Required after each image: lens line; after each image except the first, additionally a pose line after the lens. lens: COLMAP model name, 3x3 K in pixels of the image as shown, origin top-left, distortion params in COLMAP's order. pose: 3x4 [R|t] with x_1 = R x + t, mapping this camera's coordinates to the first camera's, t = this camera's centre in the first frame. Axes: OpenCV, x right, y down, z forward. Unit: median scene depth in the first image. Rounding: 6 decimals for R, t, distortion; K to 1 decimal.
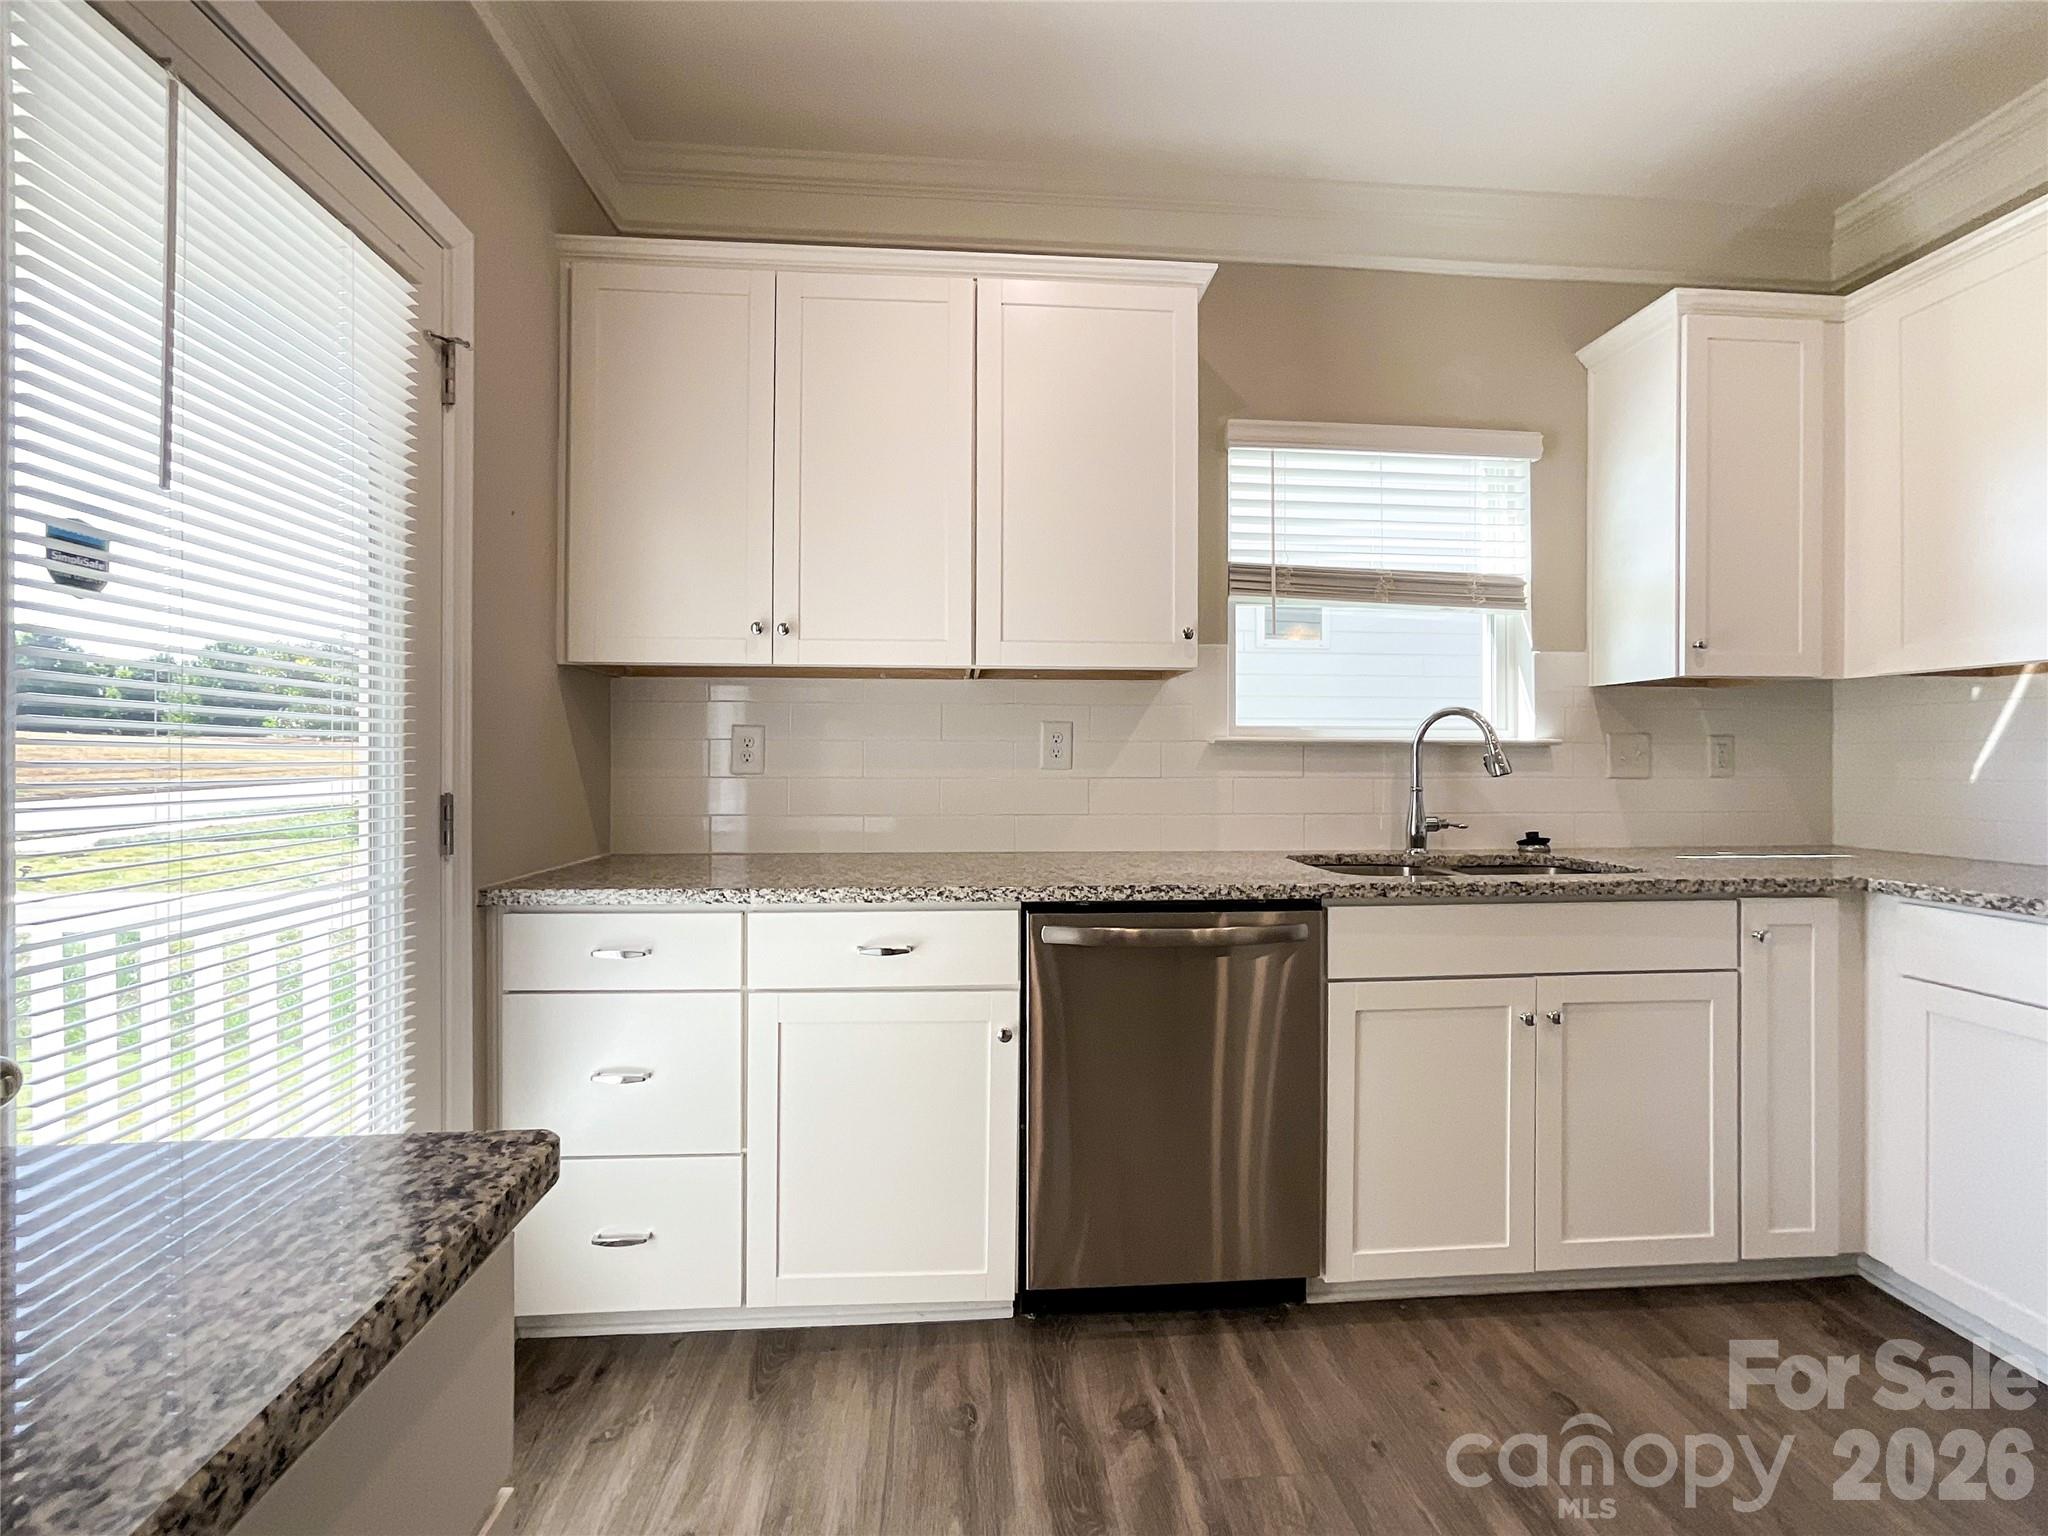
lens RADIAL K [[849.7, 0, 1029.1], [0, 849.7, 757.3], [0, 0, 1]] dist [-0.012667, 0.004696]
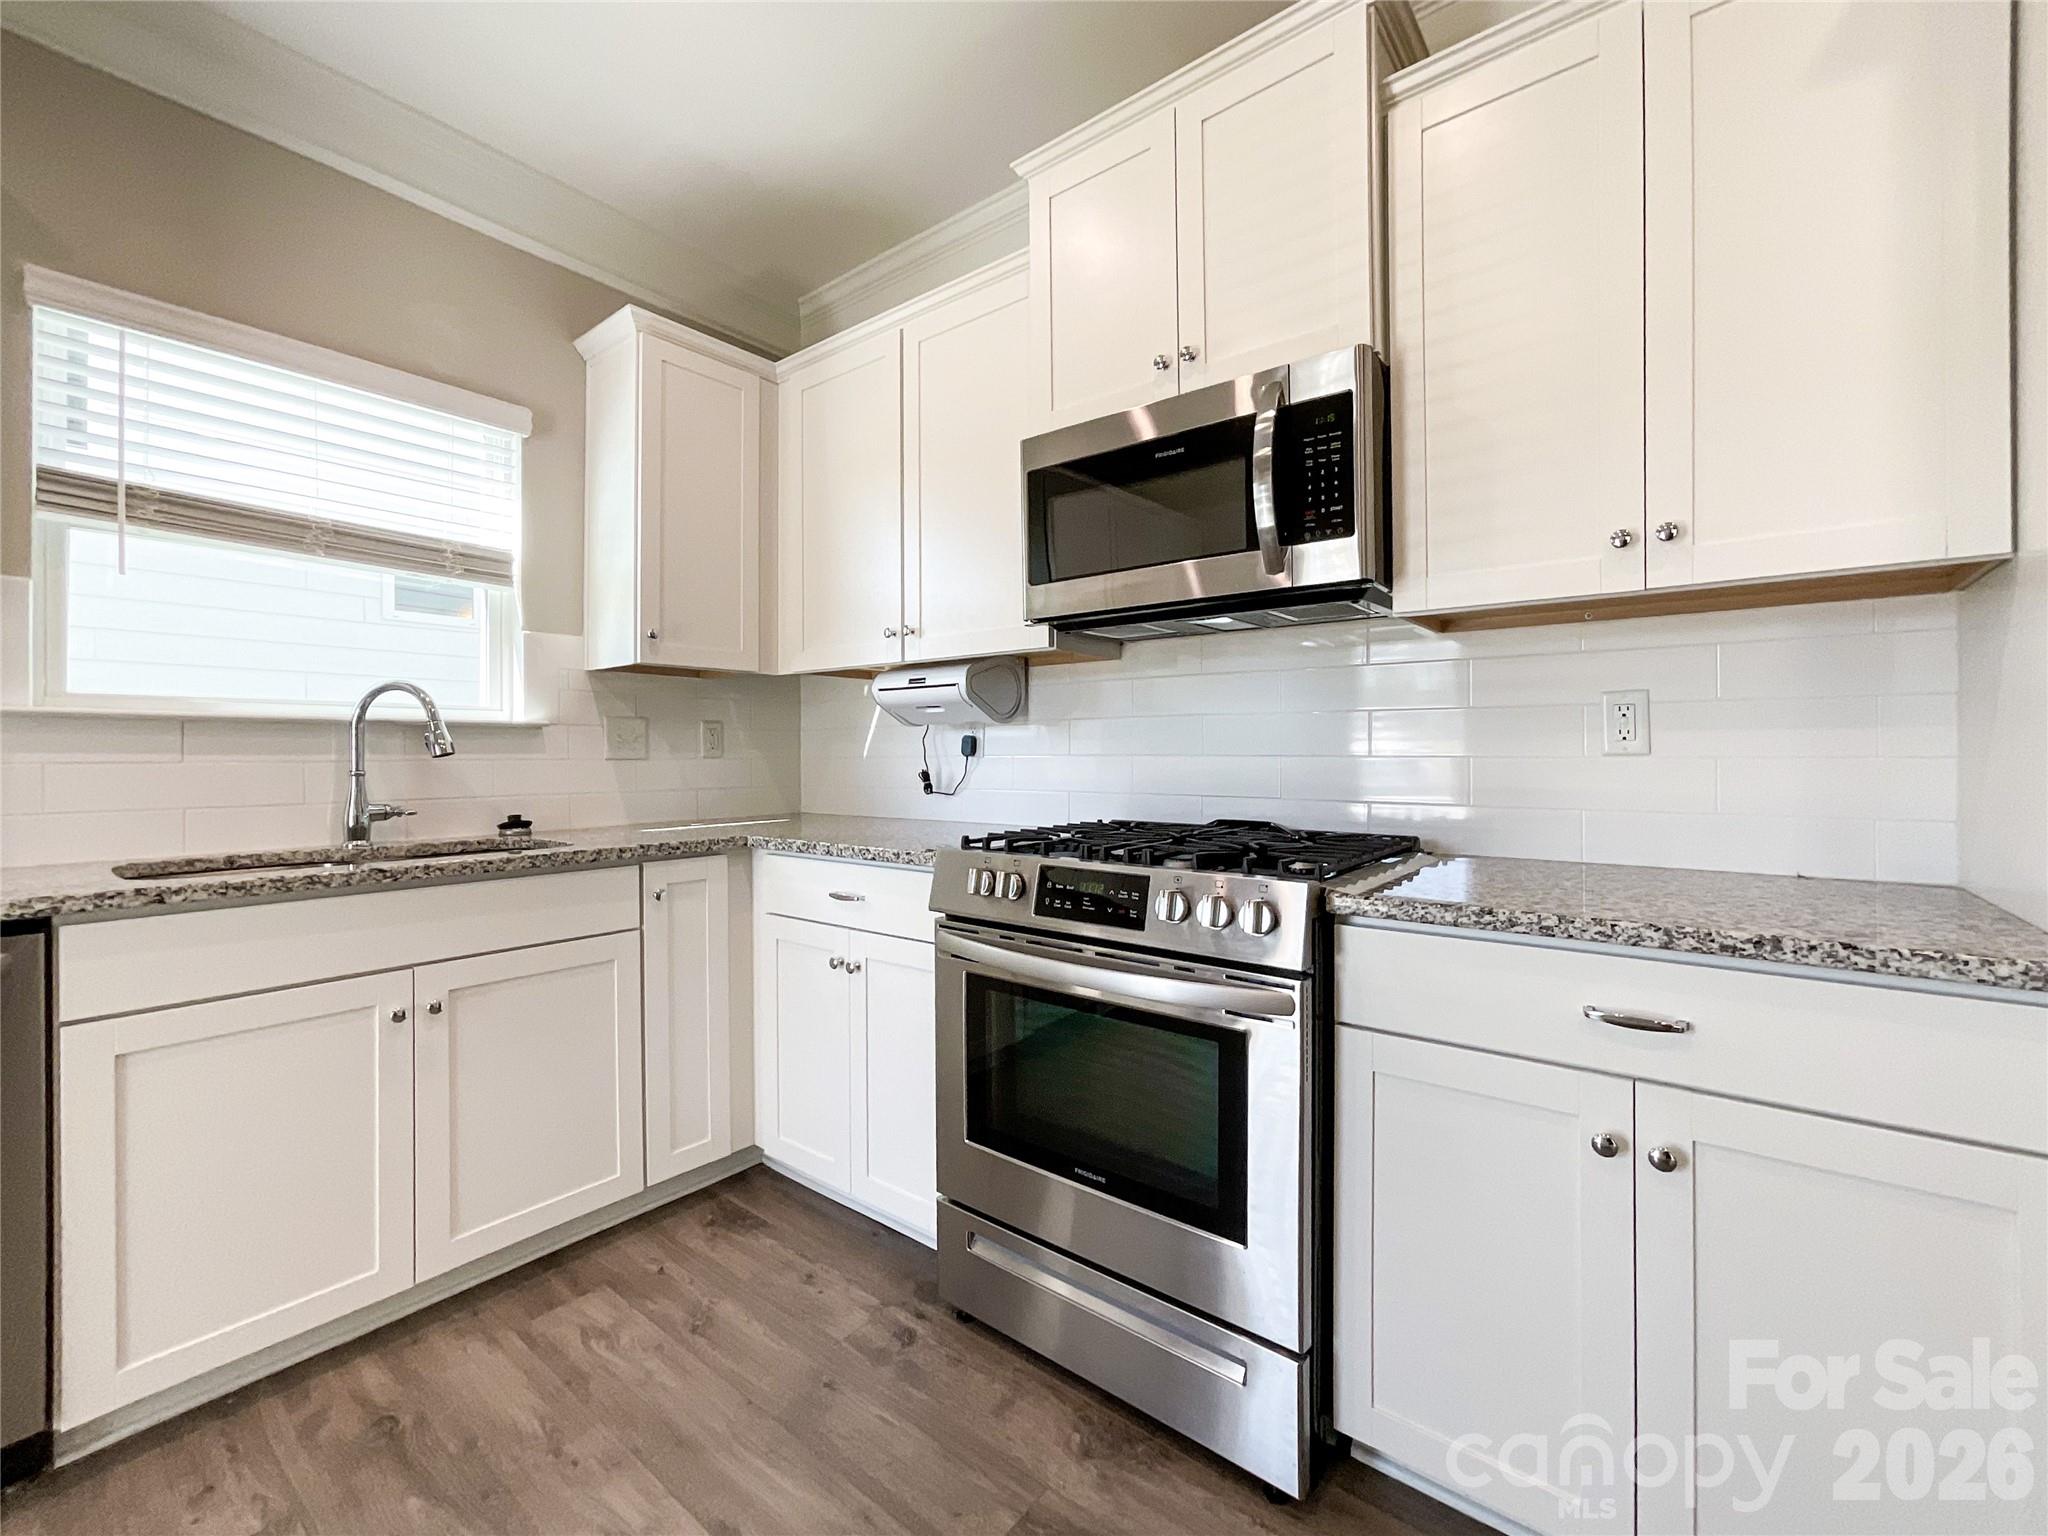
lens RADIAL K [[849.7, 0, 1026.9], [0, 849.7, 752.1], [0, 0, 1]] dist [-0.012667, 0.004696]
pose [[0.684845, -0.004325, 0.728676, 0.333319], [0.006161, 0.999981, 0.000145, 0.022057], [-0.728663, 0.004390, 0.684859, -0.113142]]
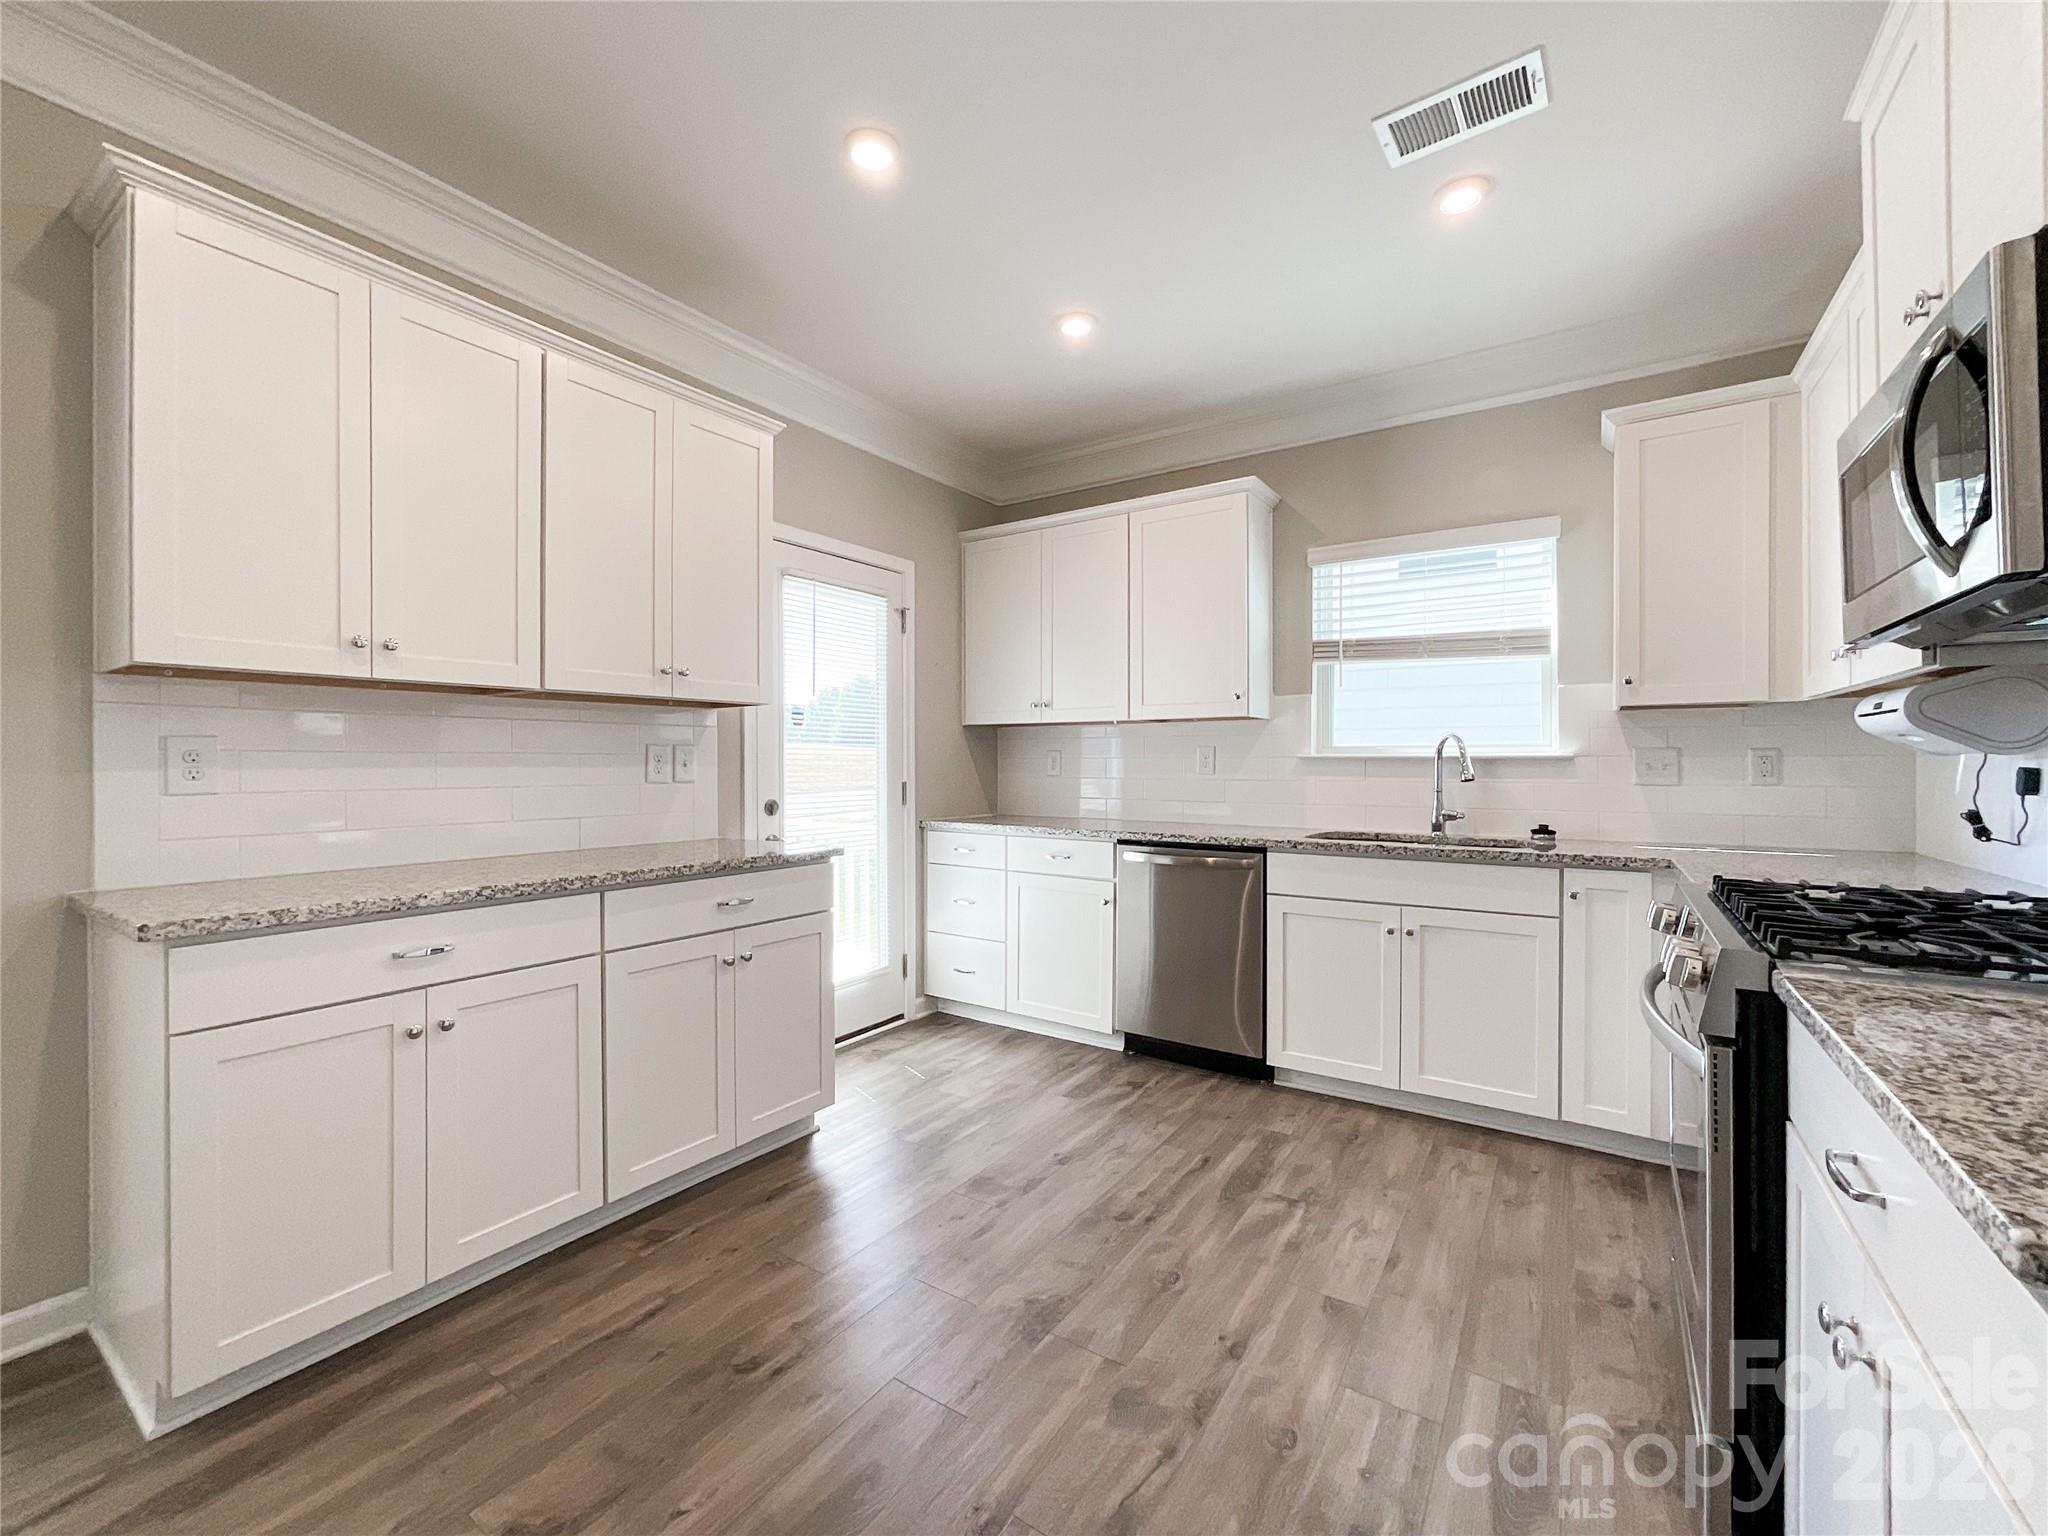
lens RADIAL K [[849.7, 0, 1052.0], [0, 849.7, 760.3], [0, 0, 1]] dist [-0.012667, 0.004696]
pose [[0.795481, -0.004051, -0.605965, 0.904502], [0.002315, 0.999991, -0.003646, -0.009728], [0.605974, 0.001498, 0.795483, -0.583592]]
